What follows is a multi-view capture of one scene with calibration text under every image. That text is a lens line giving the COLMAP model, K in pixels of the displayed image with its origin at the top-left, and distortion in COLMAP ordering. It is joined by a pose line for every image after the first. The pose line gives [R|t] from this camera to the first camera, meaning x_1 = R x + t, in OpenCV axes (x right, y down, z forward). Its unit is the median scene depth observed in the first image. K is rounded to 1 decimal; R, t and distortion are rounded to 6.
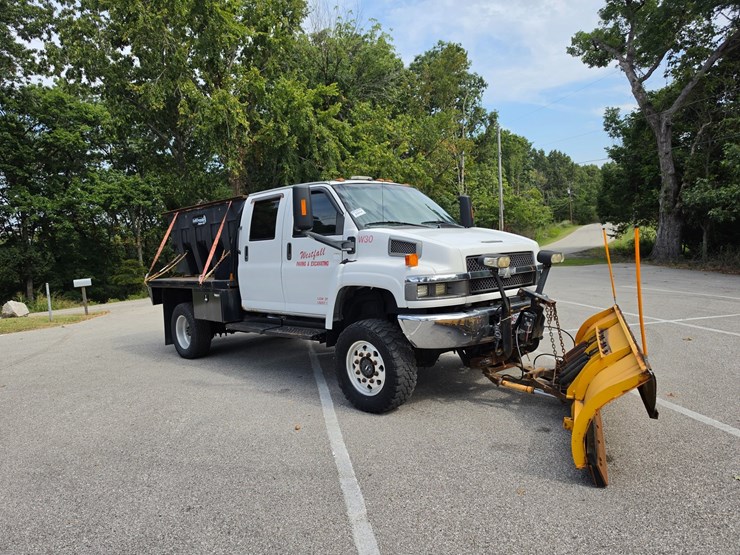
lens RADIAL K [[518.0, 0, 356.6], [0, 518.0, 277.1], [0, 0, 1]] dist [0.075174, -0.097693]
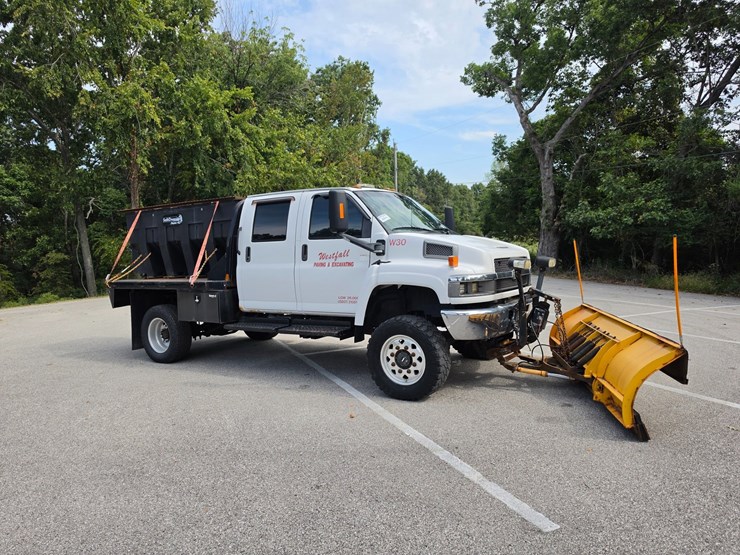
lens RADIAL K [[522.3, 0, 366.4], [0, 522.3, 274.8], [0, 0, 1]] dist [0.071623, -0.100251]
pose [[0.969776, 0.013479, 0.243623, -0.218993], [-0.007877, 0.999682, -0.023952, 0.015773], [-0.243868, 0.021309, 0.969574, -0.034184]]
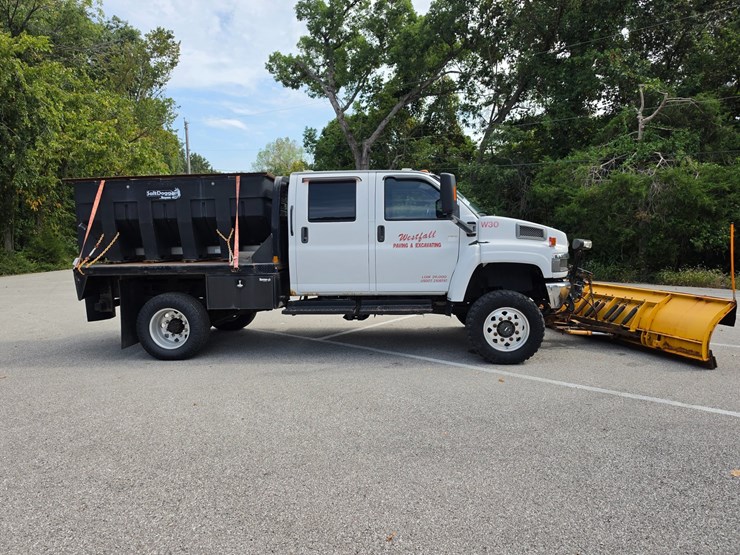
lens RADIAL K [[520.8, 0, 370.0], [0, 520.8, 277.5], [0, 0, 1]] dist [0.066164, -0.092629]
pose [[0.749484, -0.011687, 0.661920, -0.699514], [0.014110, 0.999899, 0.001679, 0.030666], [-0.661873, 0.008081, 0.749573, 0.190014]]
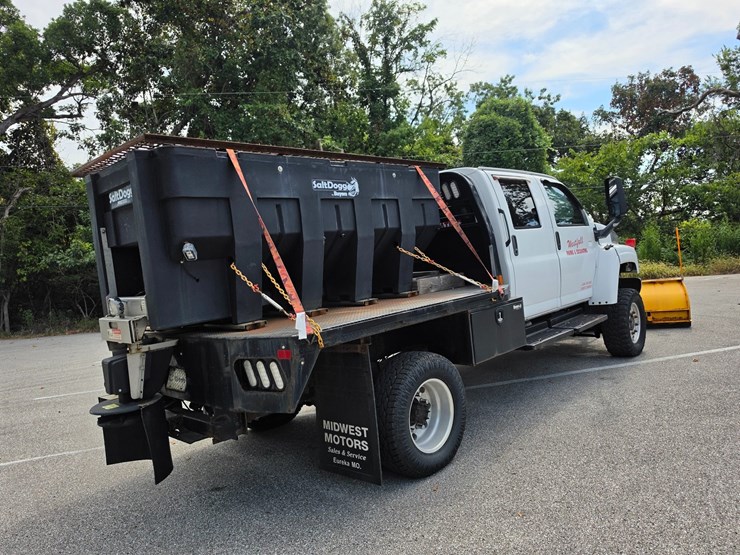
lens RADIAL K [[518.0, 0, 356.6], [0, 518.0, 277.1], [0, 0, 1]] dist [0.075174, -0.097693]
pose [[-0.038132, 0.021980, 0.999031, -0.873988], [0.159194, 0.987123, -0.015642, -0.022659], [-0.986511, 0.158443, -0.041140, 1.167207]]
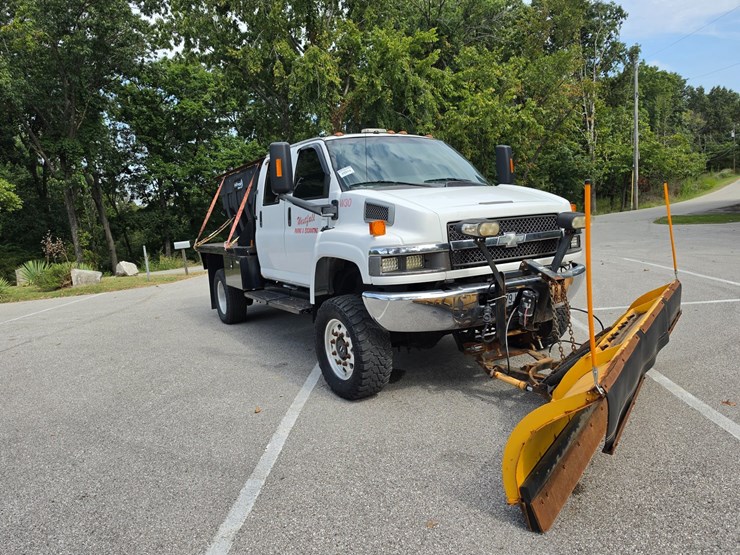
lens RADIAL K [[518.0, 0, 356.6], [0, 518.0, 277.1], [0, 0, 1]] dist [0.075174, -0.097693]
pose [[0.971765, 0.013821, -0.235544, 0.170104], [0.004671, 0.996961, 0.077766, -0.011568], [0.235903, -0.076670, 0.968747, 0.102666]]
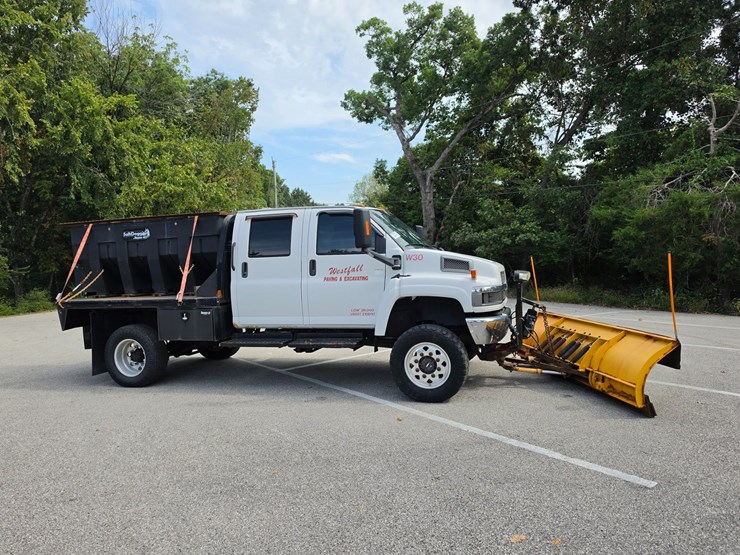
lens RADIAL K [[522.3, 0, 366.4], [0, 522.3, 274.8], [0, 0, 1]] dist [0.071623, -0.100251]
pose [[0.869636, 0.015712, 0.493444, -0.467410], [0.014713, 0.998225, -0.057715, 0.023777], [-0.493475, 0.057451, 0.867861, 0.012341]]
